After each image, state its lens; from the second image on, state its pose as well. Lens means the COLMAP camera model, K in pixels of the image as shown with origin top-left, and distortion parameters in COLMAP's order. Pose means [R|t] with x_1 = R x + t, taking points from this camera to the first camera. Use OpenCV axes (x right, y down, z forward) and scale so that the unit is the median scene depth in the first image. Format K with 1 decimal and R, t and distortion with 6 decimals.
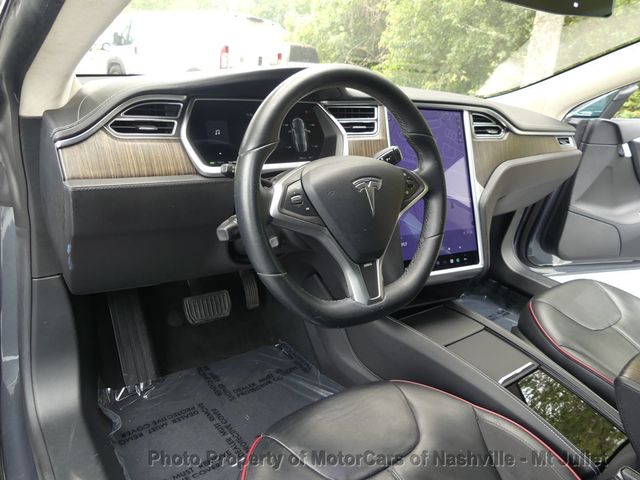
lens RADIAL K [[480.3, 0, 322.2], [0, 480.3, 237.3], [0, 0, 1]] dist [-0.021011, -0.003749]
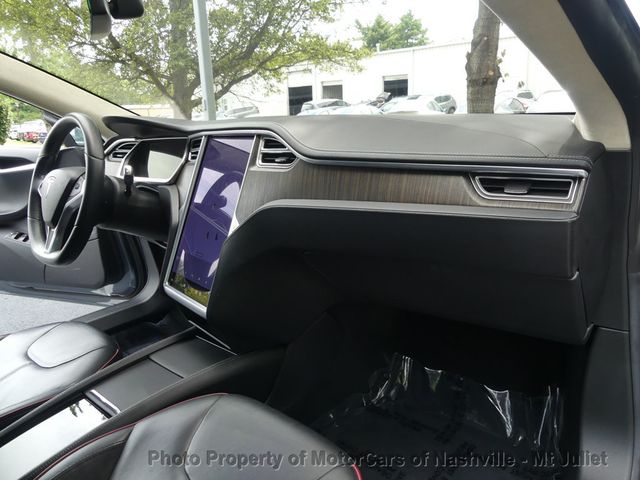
lens RADIAL K [[480.3, 0, 322.2], [0, 480.3, 237.3], [0, 0, 1]] dist [-0.021011, -0.003749]
pose [[0.181180, 0.130618, -0.974737, 1.229793], [-0.267198, 0.960395, 0.079031, -0.195175], [0.946456, 0.246129, 0.208906, 1.011489]]
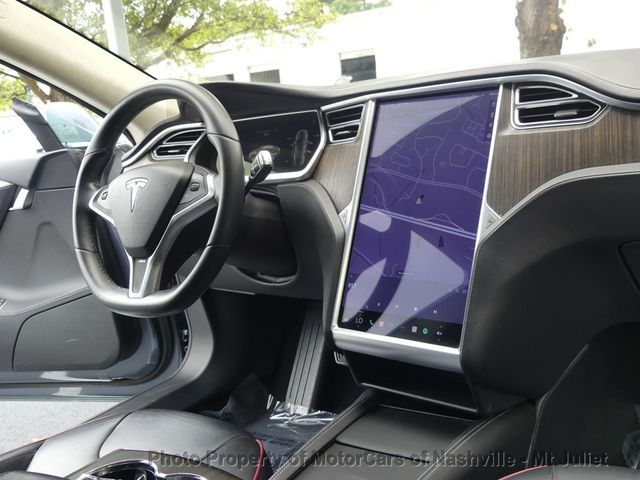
lens RADIAL K [[714.7, 0, 320.0], [0, 714.7, 240.0], [0, 0, 1]] dist [-0.021173, -0.024841]
pose [[0.267251, 0.041947, -0.962714, 1.120532], [-0.190156, 0.981703, -0.010013, -0.030822], [0.944679, 0.185741, 0.270337, 0.614540]]
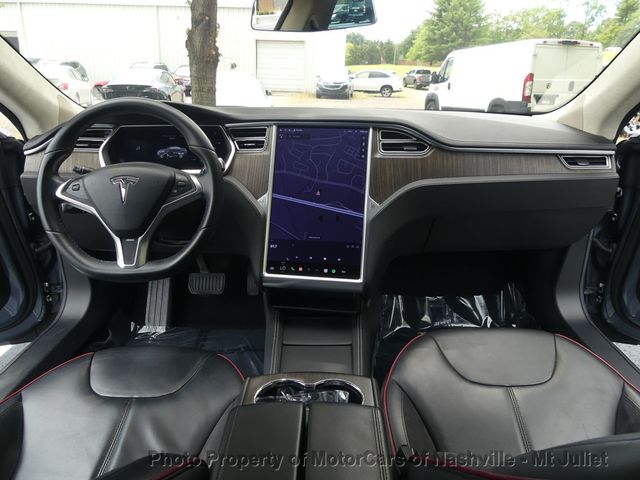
lens RADIAL K [[479.4, 0, 316.3], [0, 479.4, 241.3], [0, 0, 1]] dist [-0.008063, 0.005303]
pose [[0.779761, 0.107183, -0.616835, 0.892232], [-0.142310, 0.989791, -0.007910, -0.002101], [0.609690, 0.093949, 0.787053, 0.159553]]
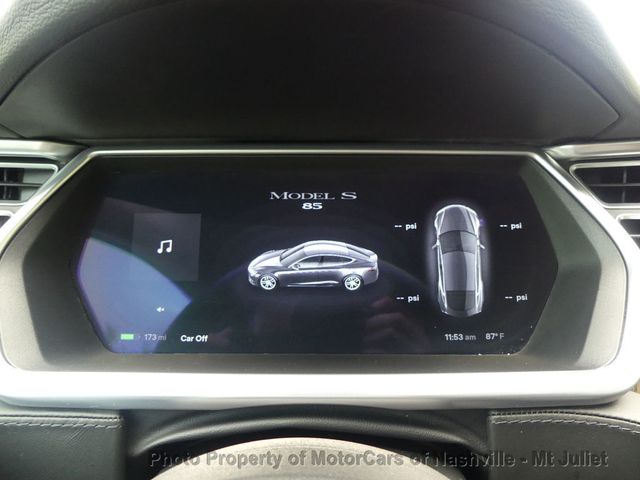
lens RADIAL K [[479.4, 0, 316.3], [0, 479.4, 241.3], [0, 0, 1]] dist [-0.008063, 0.005303]
pose [[0.792474, 0.027683, -0.609277, 0.057784], [-0.142170, 0.979835, -0.140399, -0.148329], [0.593104, 0.197883, 0.780429, 0.622076]]
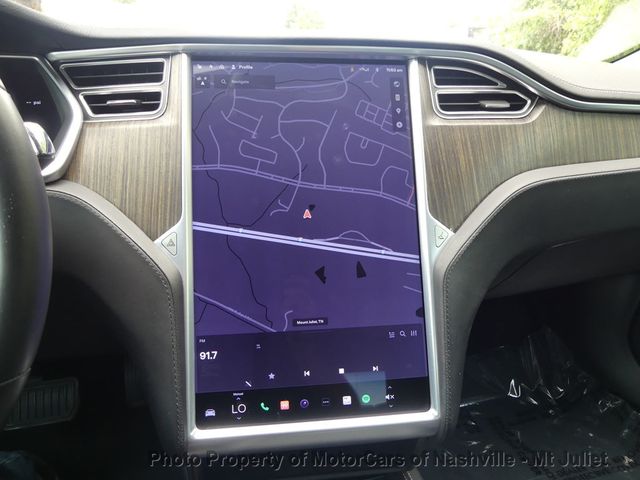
lens RADIAL K [[480.3, 0, 322.2], [0, 480.3, 237.3], [0, 0, 1]] dist [-0.021011, -0.003749]
pose [[0.927989, 0.023503, -0.371865, 0.406427], [-0.048644, 0.997109, -0.058371, -0.069814], [0.369418, 0.072256, 0.926450, 0.583424]]
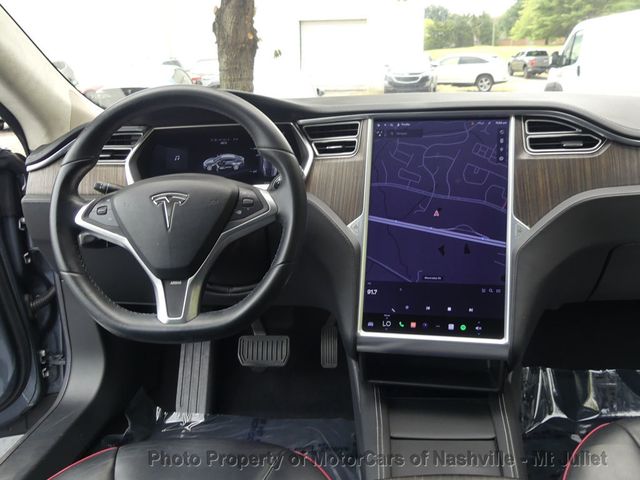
lens RADIAL K [[684.1, 0, 320.3], [0, 684.1, 242.3], [0, 0, 1]] dist [-0.007810, 0.008238]
pose [[0.717849, 0.041671, -0.694951, 0.826250], [-0.131181, 0.988423, -0.076235, 0.029016], [0.683728, 0.145890, 0.715005, 0.131058]]
